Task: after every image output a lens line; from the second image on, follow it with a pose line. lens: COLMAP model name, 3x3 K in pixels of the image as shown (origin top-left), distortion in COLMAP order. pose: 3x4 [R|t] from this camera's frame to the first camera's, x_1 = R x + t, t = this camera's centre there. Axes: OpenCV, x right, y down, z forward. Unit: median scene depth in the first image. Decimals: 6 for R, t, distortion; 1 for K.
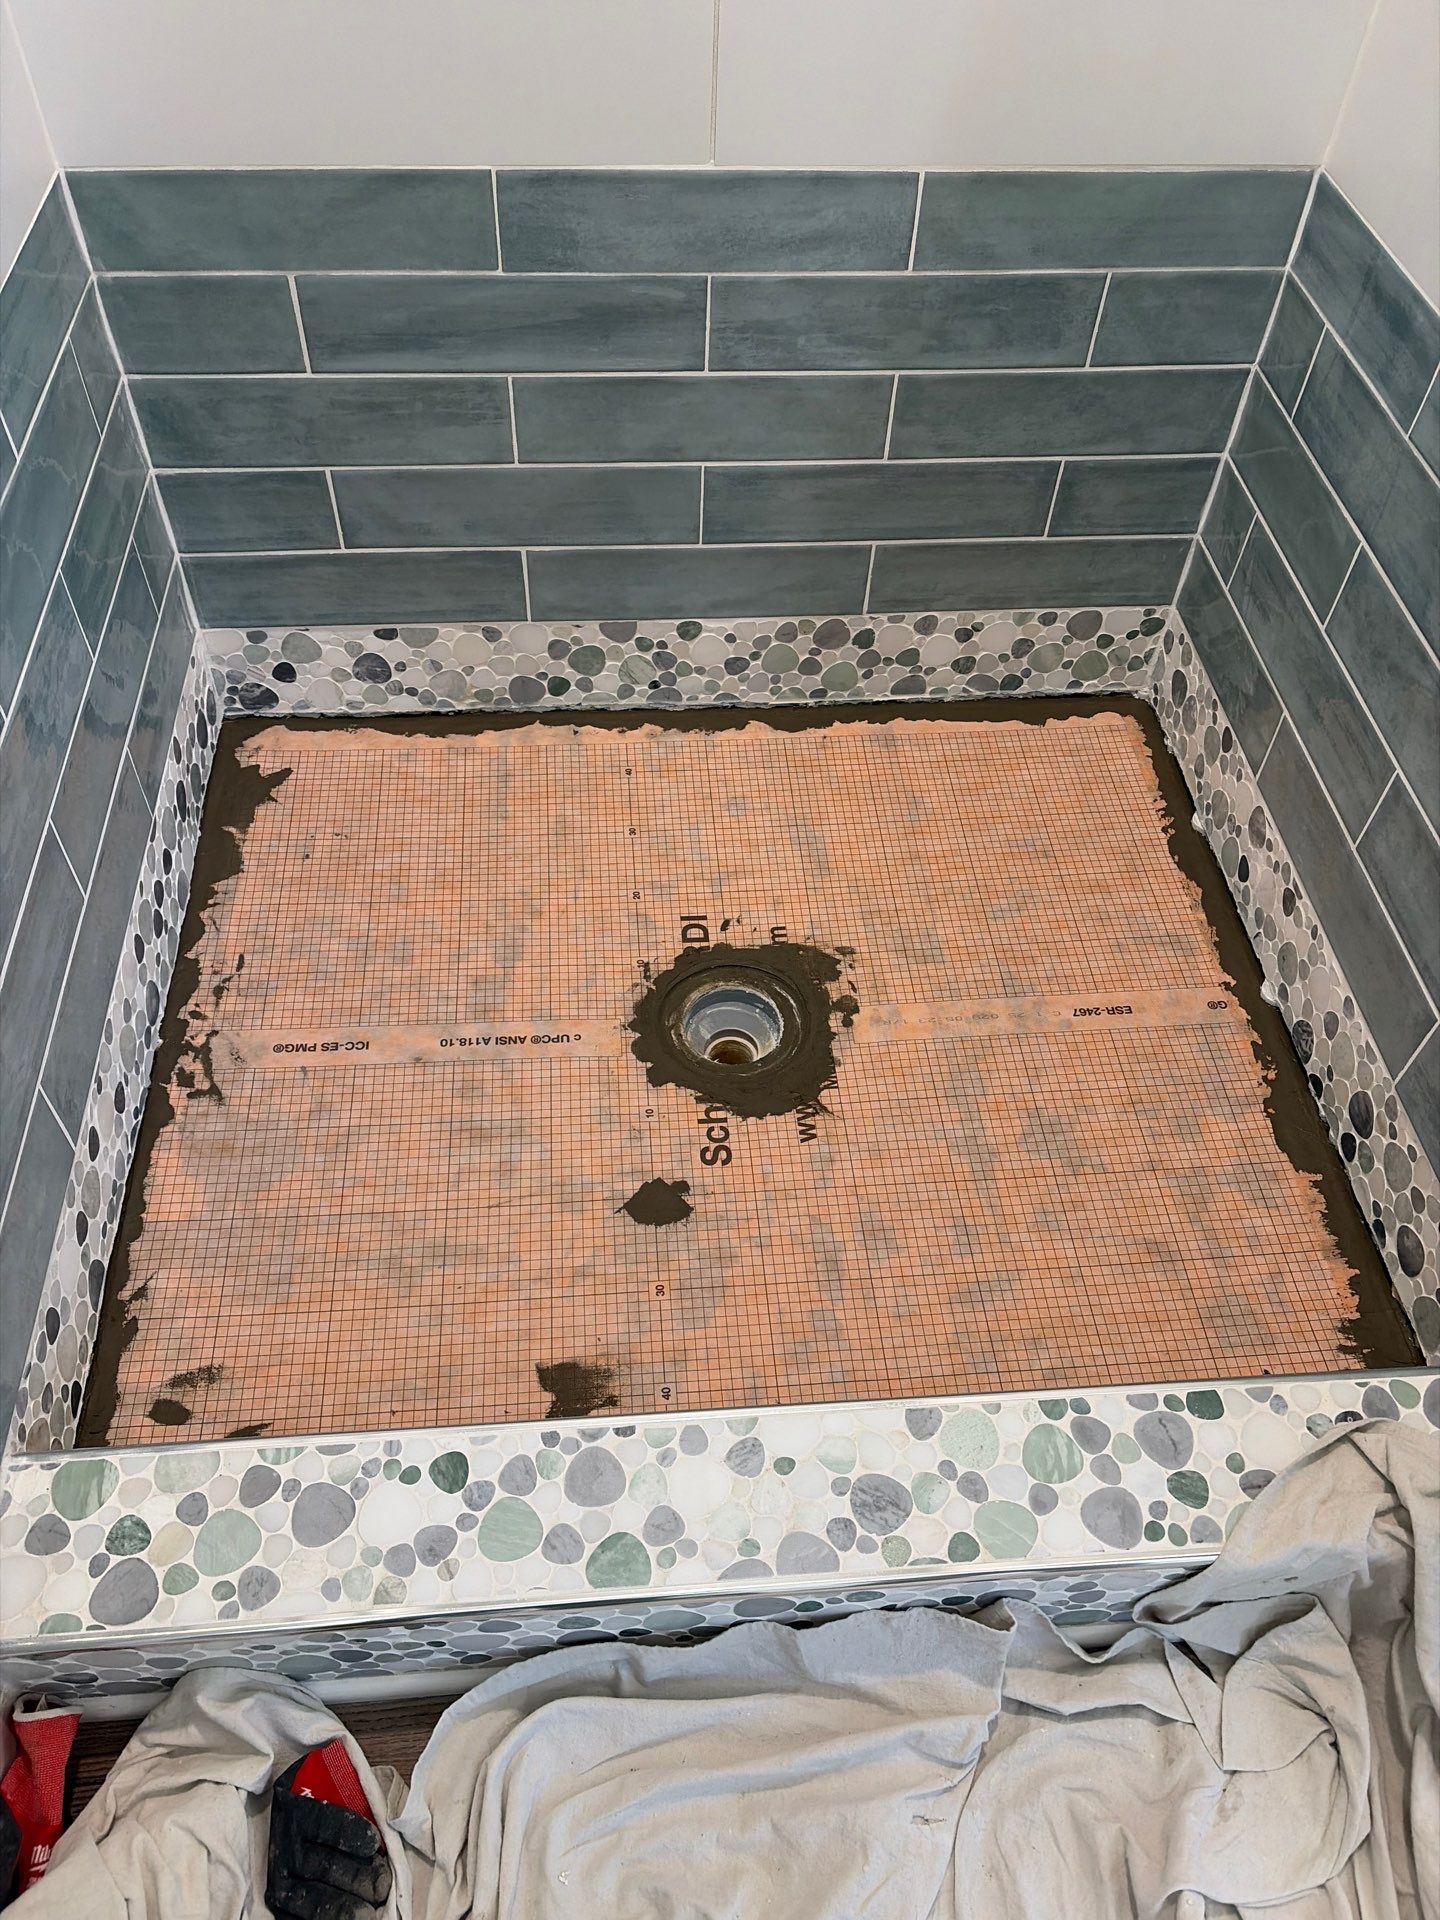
lens RADIAL K [[1439.0, 0, 711.4], [0, 1439.0, 968.2], [0, 0, 1]] dist [0.048501, -0.058559]
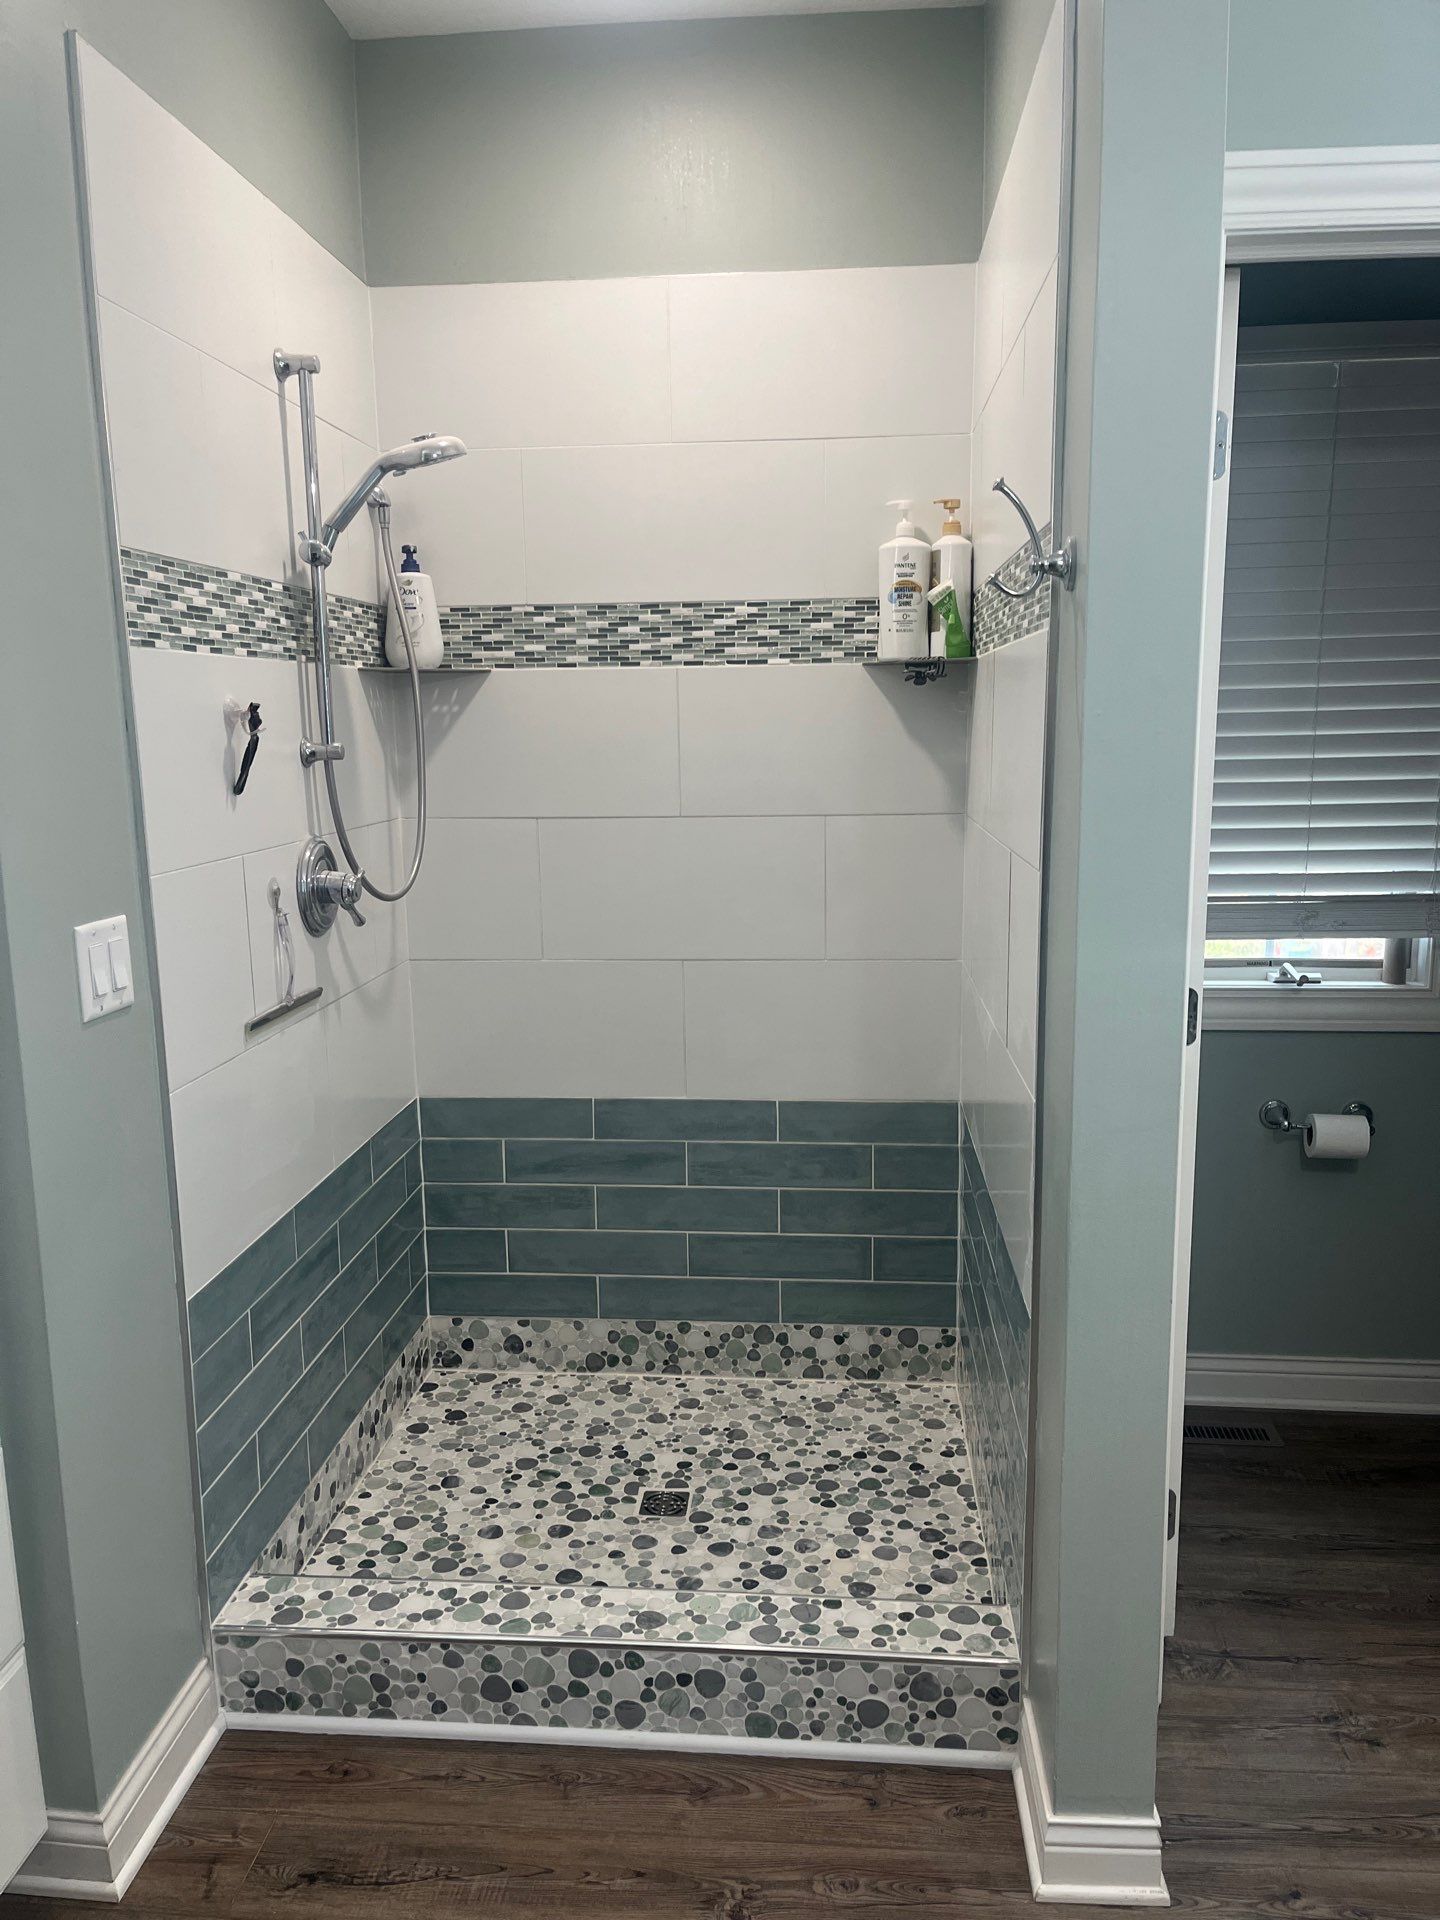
lens RADIAL K [[1439.0, 0, 716.2], [0, 1439.0, 972.9], [0, 0, 1]] dist [0.048501, -0.058559]
pose [[0.984678, -0.016397, -0.173609, 0.390222], [-0.101061, 0.757676, -0.644758, 0.669505], [0.142112, 0.652425, 0.744410, -0.722061]]
